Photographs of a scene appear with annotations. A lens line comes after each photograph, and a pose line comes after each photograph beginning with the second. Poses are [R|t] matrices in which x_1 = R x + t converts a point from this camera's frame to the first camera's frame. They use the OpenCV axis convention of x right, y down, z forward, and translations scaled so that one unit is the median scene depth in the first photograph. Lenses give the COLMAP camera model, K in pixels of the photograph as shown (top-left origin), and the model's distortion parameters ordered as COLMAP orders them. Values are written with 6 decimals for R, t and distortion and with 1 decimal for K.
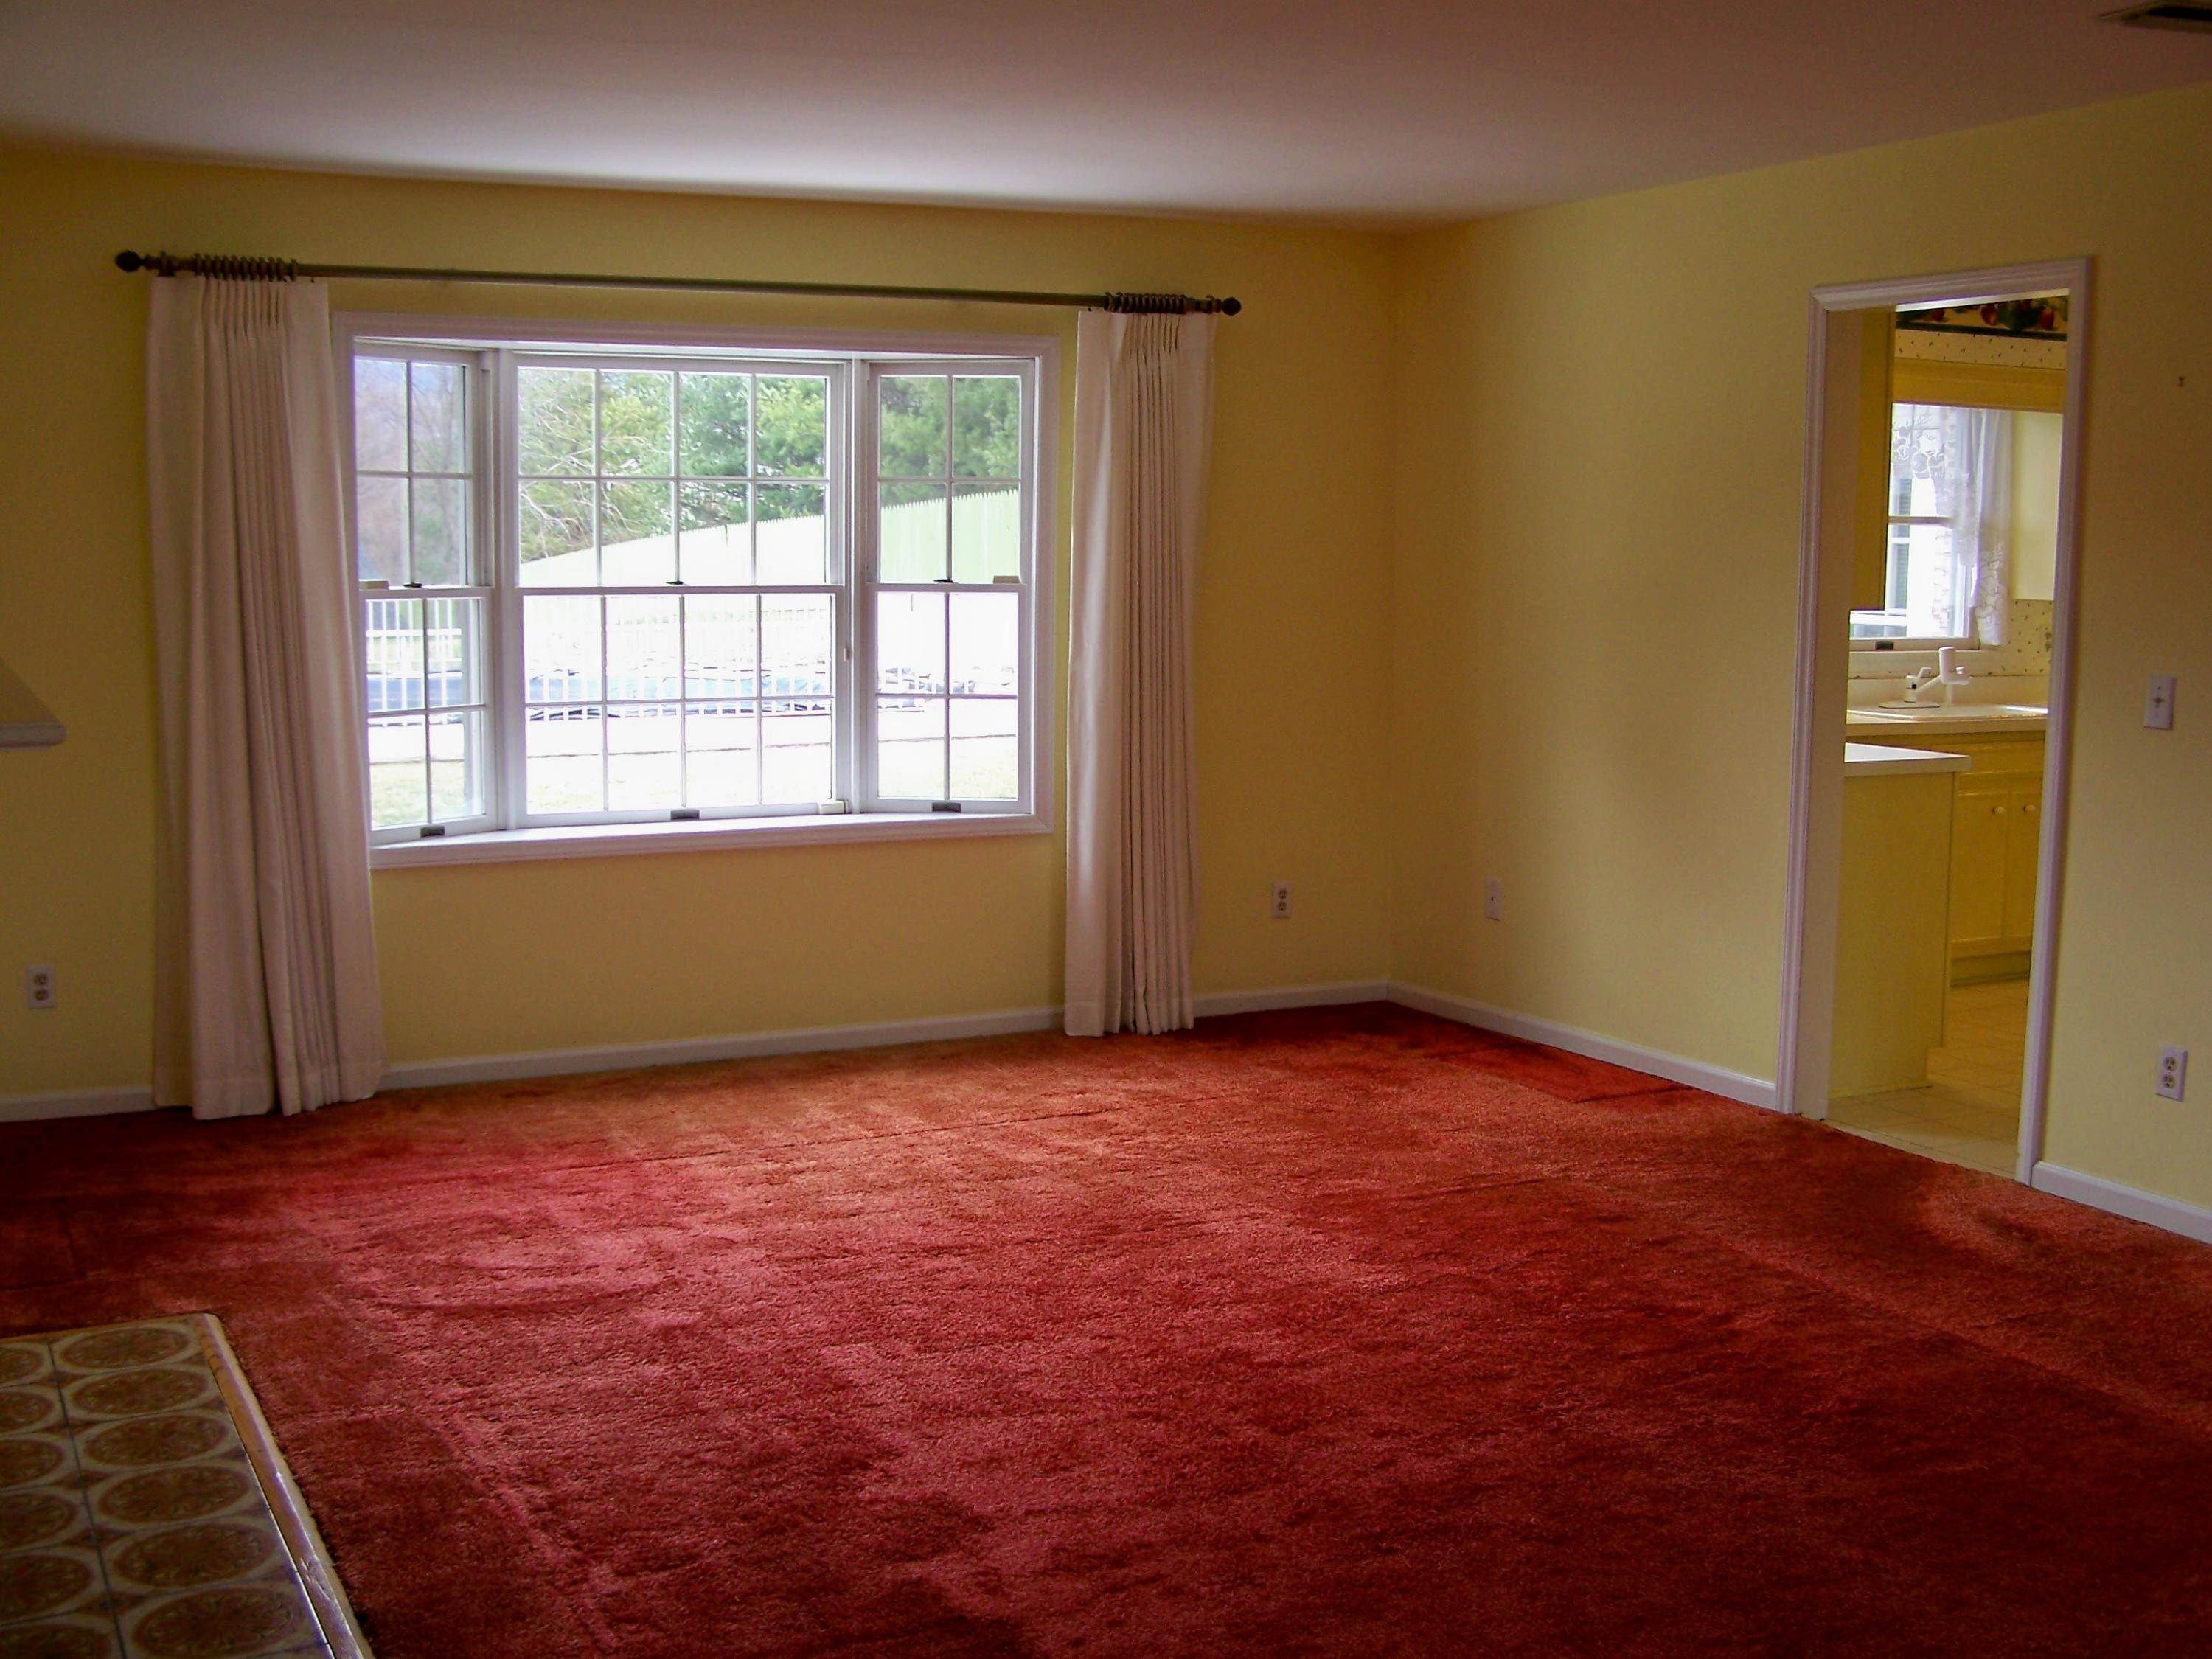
lens RADIAL K [[2528.4, 0, 1096.7], [0, 2528.4, 820.5], [0, 0, 1]] dist [-0.081926, 0.000000]
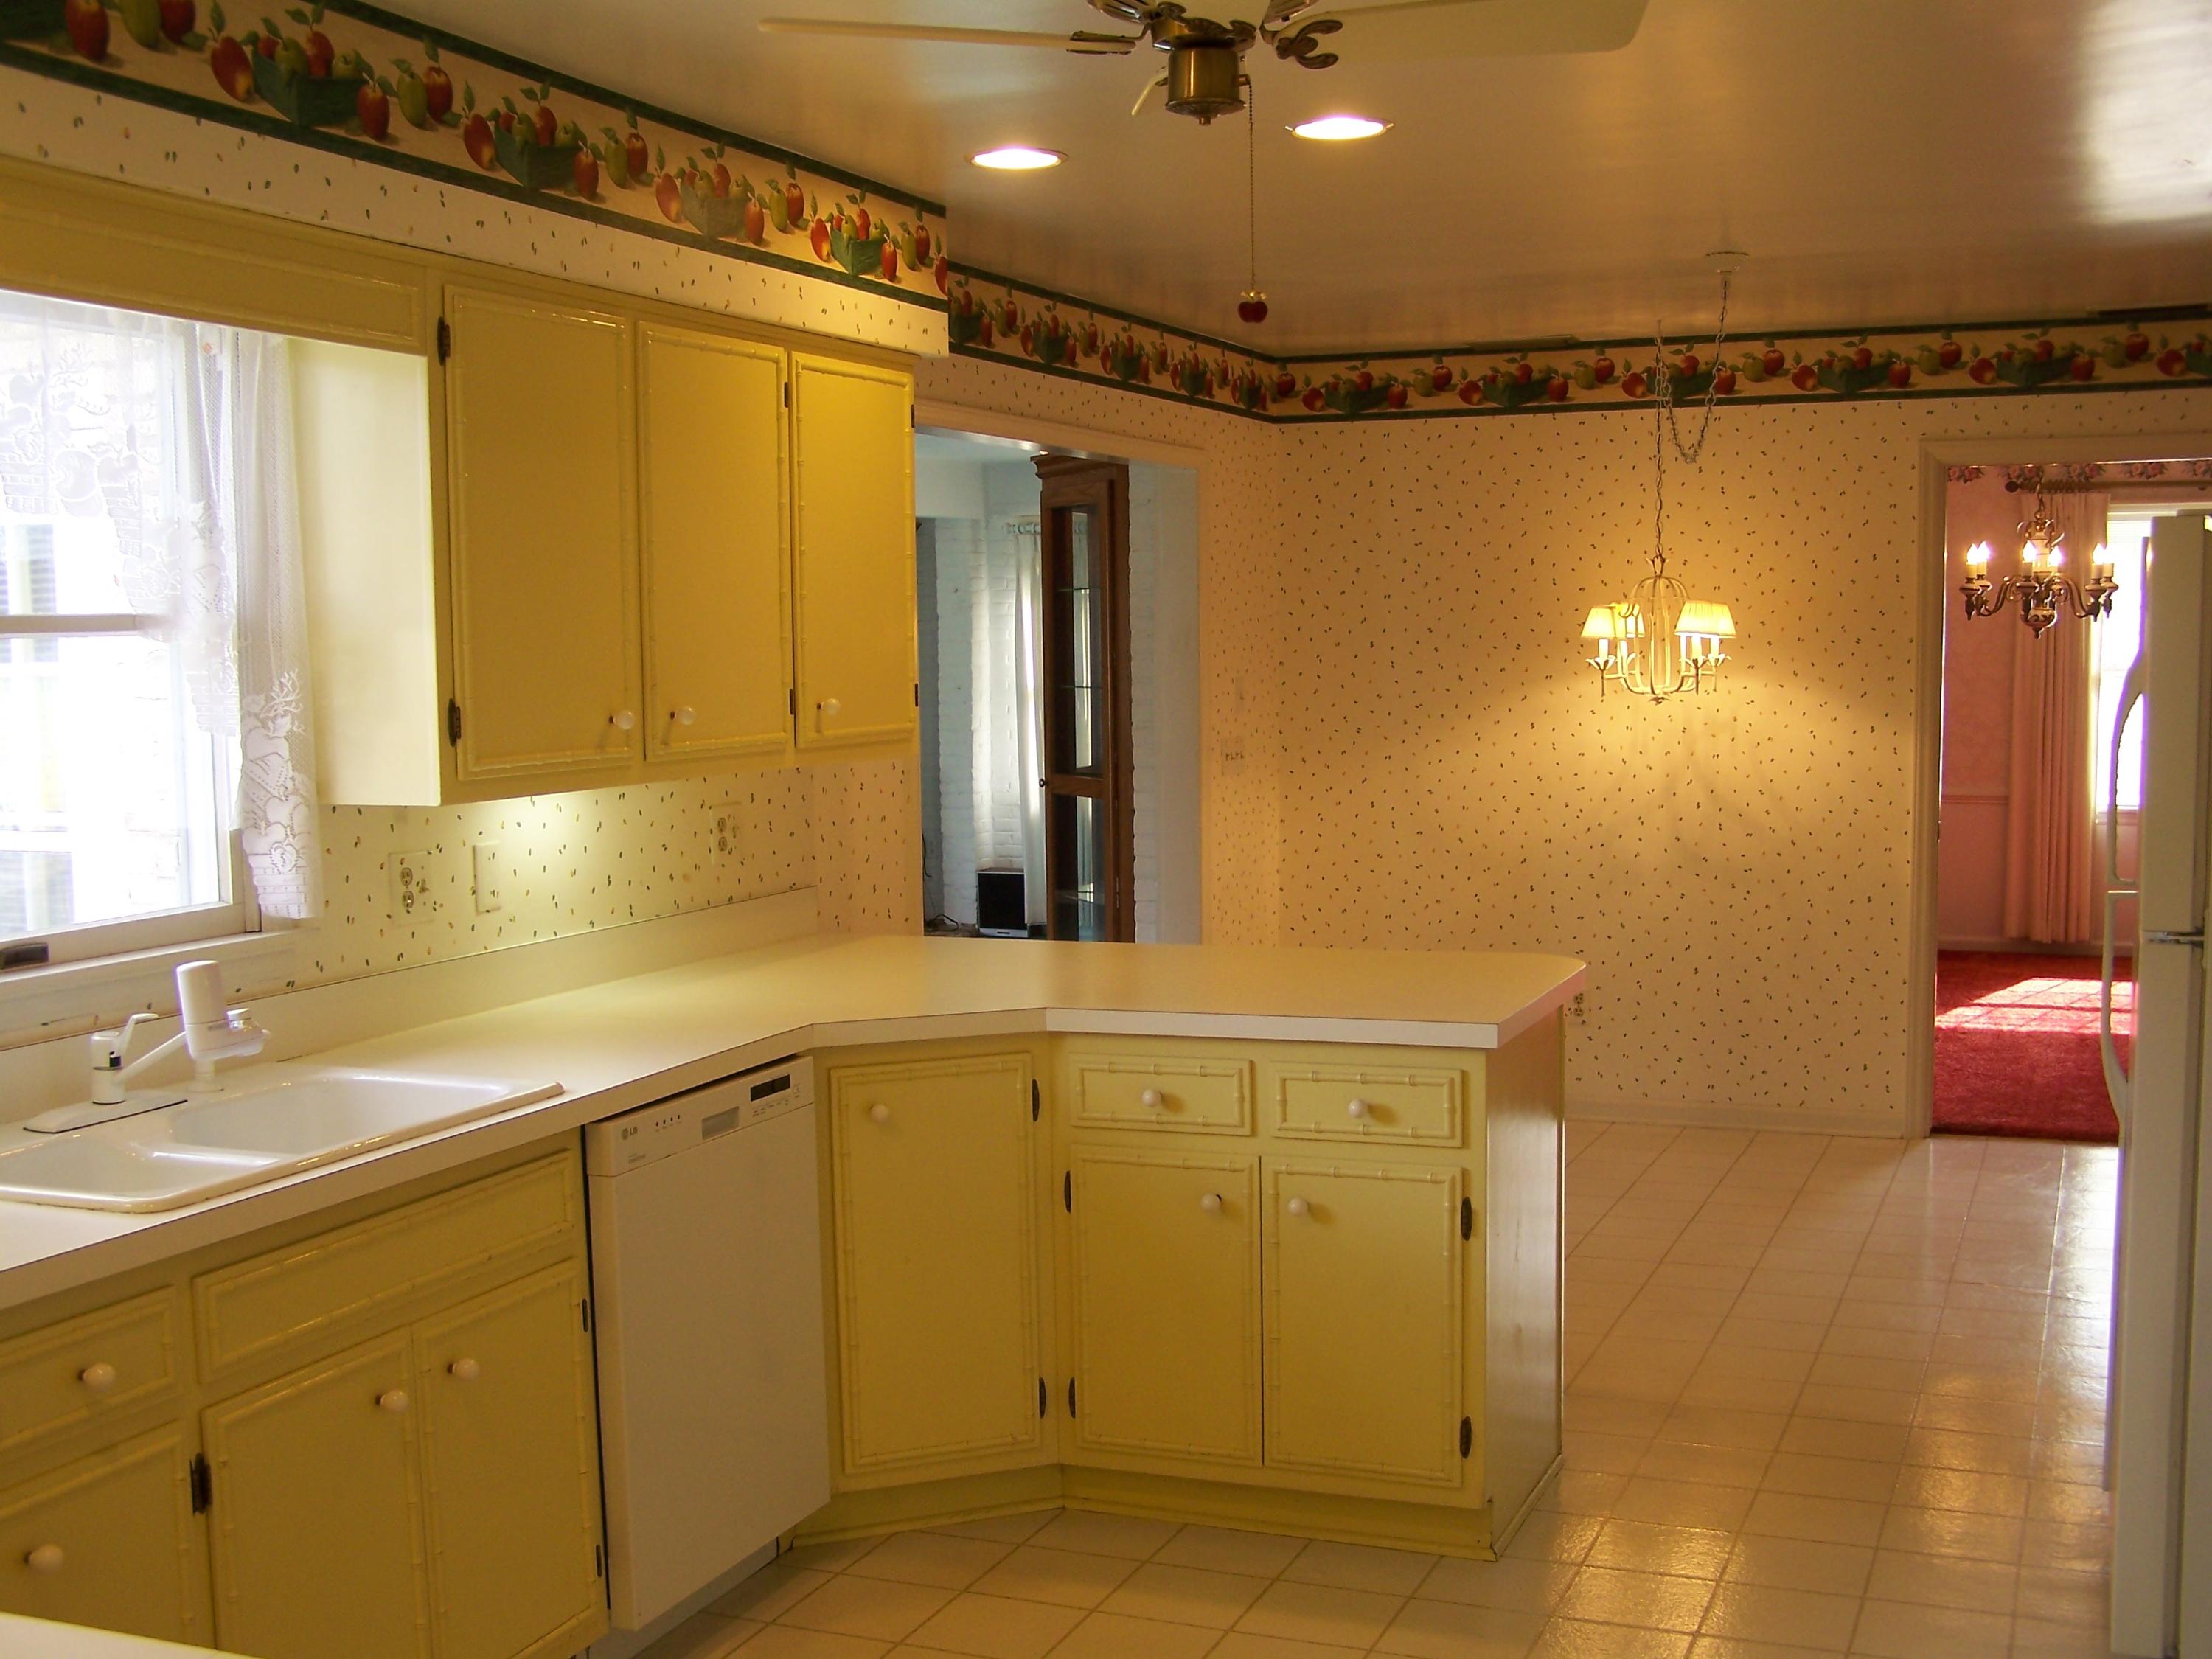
lens RADIAL K [[2528.4, 0, 1121.1], [0, 2528.4, 823.8], [0, 0, 1]] dist [-0.081926, 0.000000]
pose [[0.754162, -0.077189, 0.652136, 0.193928], [0.104871, 0.994479, -0.003569, -0.070385], [-0.648260, 0.071082, 0.758094, 0.600162]]
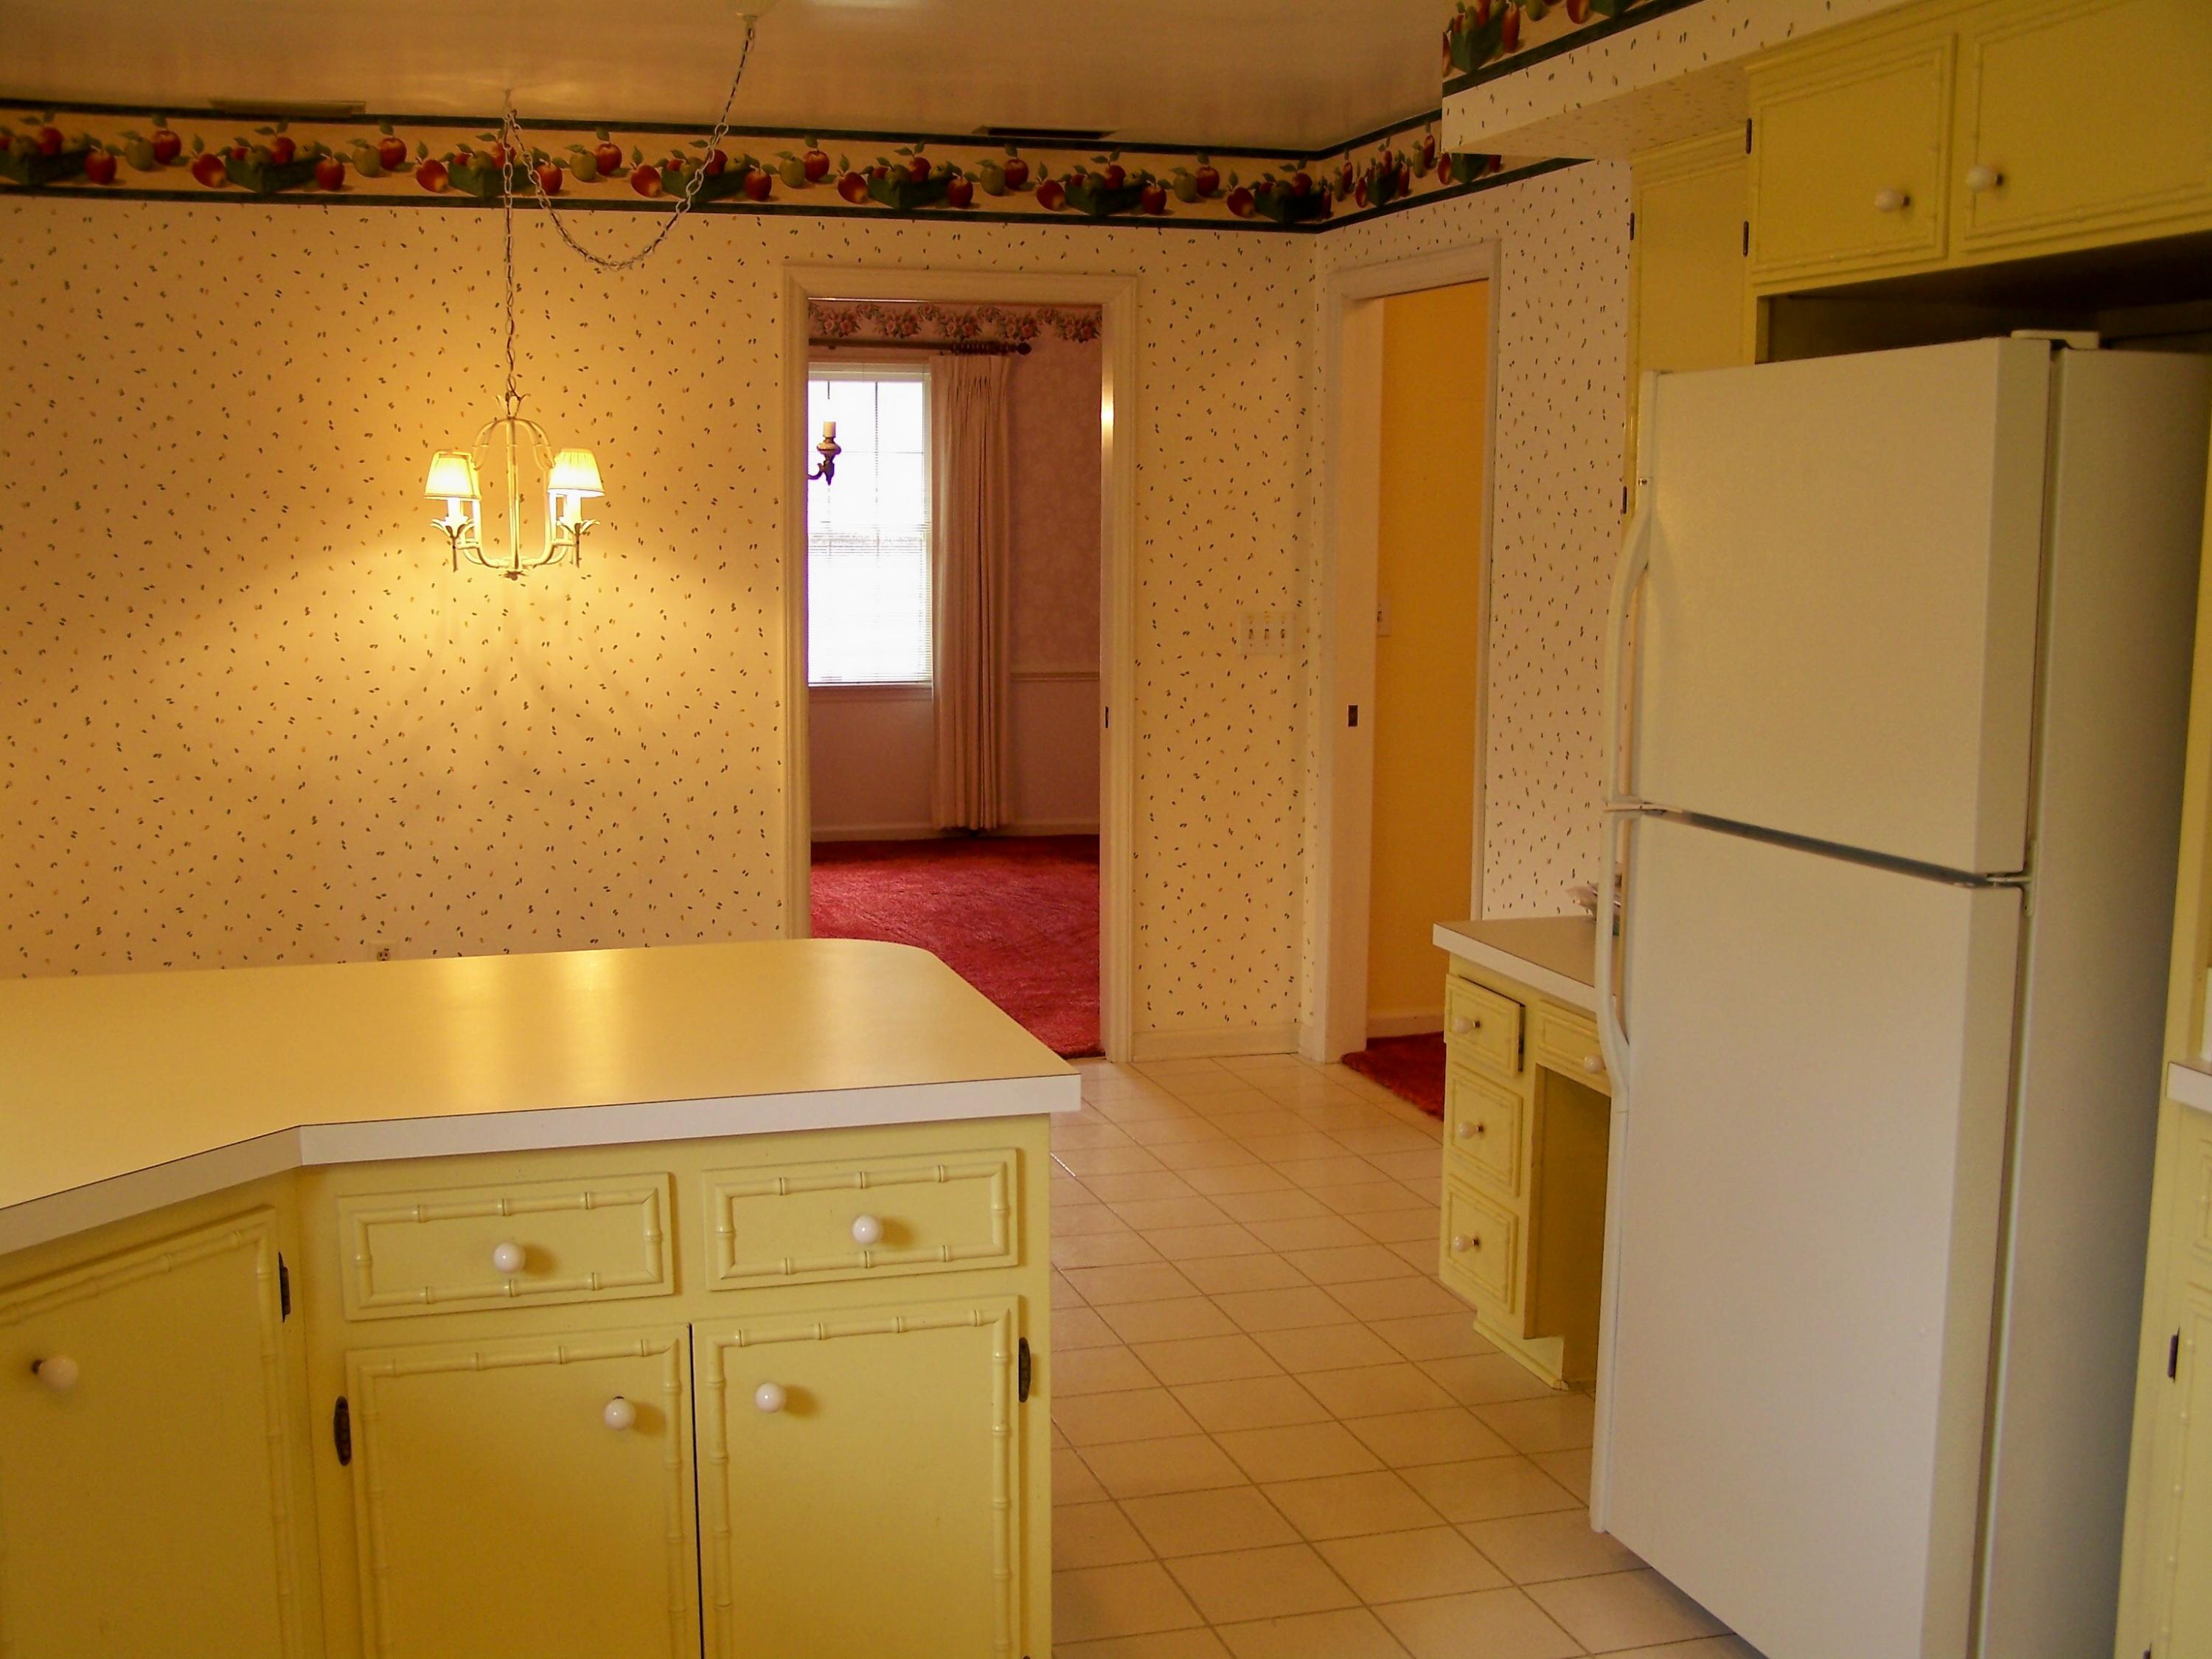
lens RADIAL K [[2528.4, 0, 1094.1], [0, 2528.4, 845.6], [0, 0, 1]] dist [-0.081926, 0.000000]
pose [[0.190373, -0.151670, 0.969925, 0.275832], [0.117492, 0.984412, 0.130875, -0.103048], [-0.974656, 0.089043, 0.205226, 0.925155]]
